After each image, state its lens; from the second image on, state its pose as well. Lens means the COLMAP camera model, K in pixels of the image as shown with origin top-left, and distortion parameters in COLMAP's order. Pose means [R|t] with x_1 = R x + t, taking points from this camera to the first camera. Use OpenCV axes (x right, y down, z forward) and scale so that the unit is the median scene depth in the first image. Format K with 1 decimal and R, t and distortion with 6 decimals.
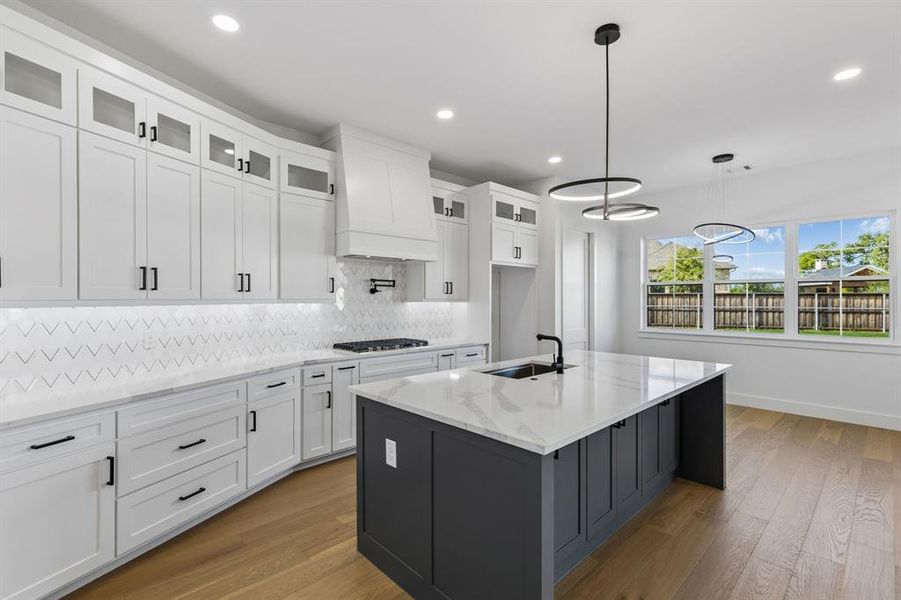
lens RADIAL K [[407.4, 0, 448.2], [0, 407.4, 296.3], [0, 0, 1]] dist [0.002482, -0.000037]
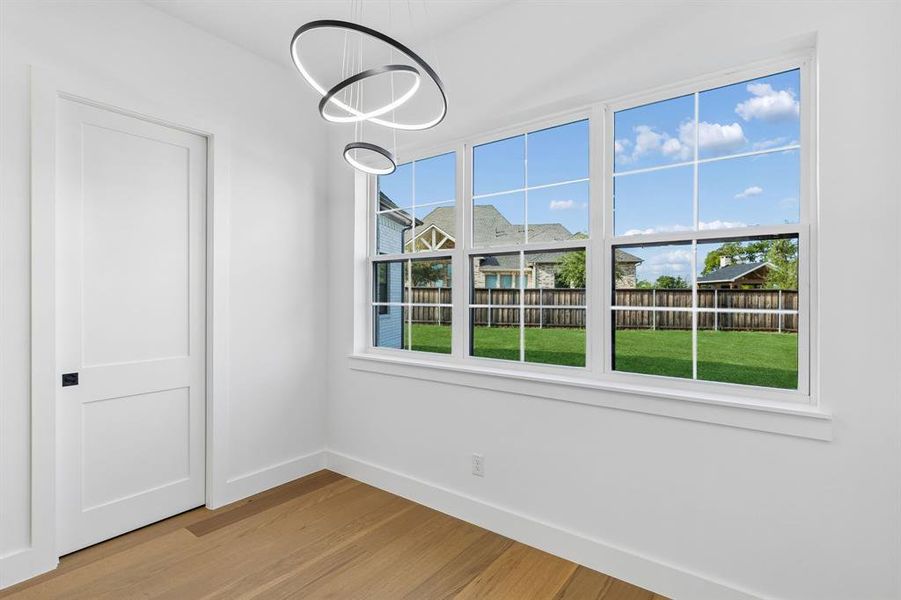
lens RADIAL K [[449.5, 0, 446.9], [0, 449.5, 293.2], [0, 0, 1]] dist [0.003334, 0.000259]
pose [[0.983511, 0.004341, 0.180794, 0.512656], [-0.004676, 0.999988, 0.001426, 0.009615], [-0.180785, -0.002248, 0.983520, 0.486178]]
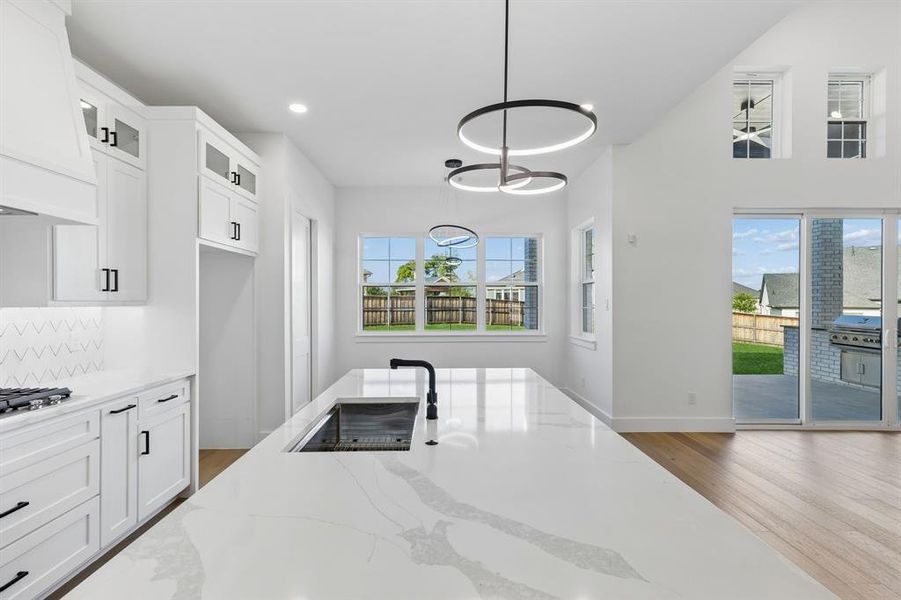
lens RADIAL K [[407.4, 0, 452.2], [0, 407.4, 301.1], [0, 0, 1]] dist [0.002482, -0.000037]
pose [[0.664309, -0.003465, 0.747450, -0.078037], [-0.001662, 0.999980, 0.006112, 0.002029], [-0.747456, -0.005302, 0.664290, 0.245363]]
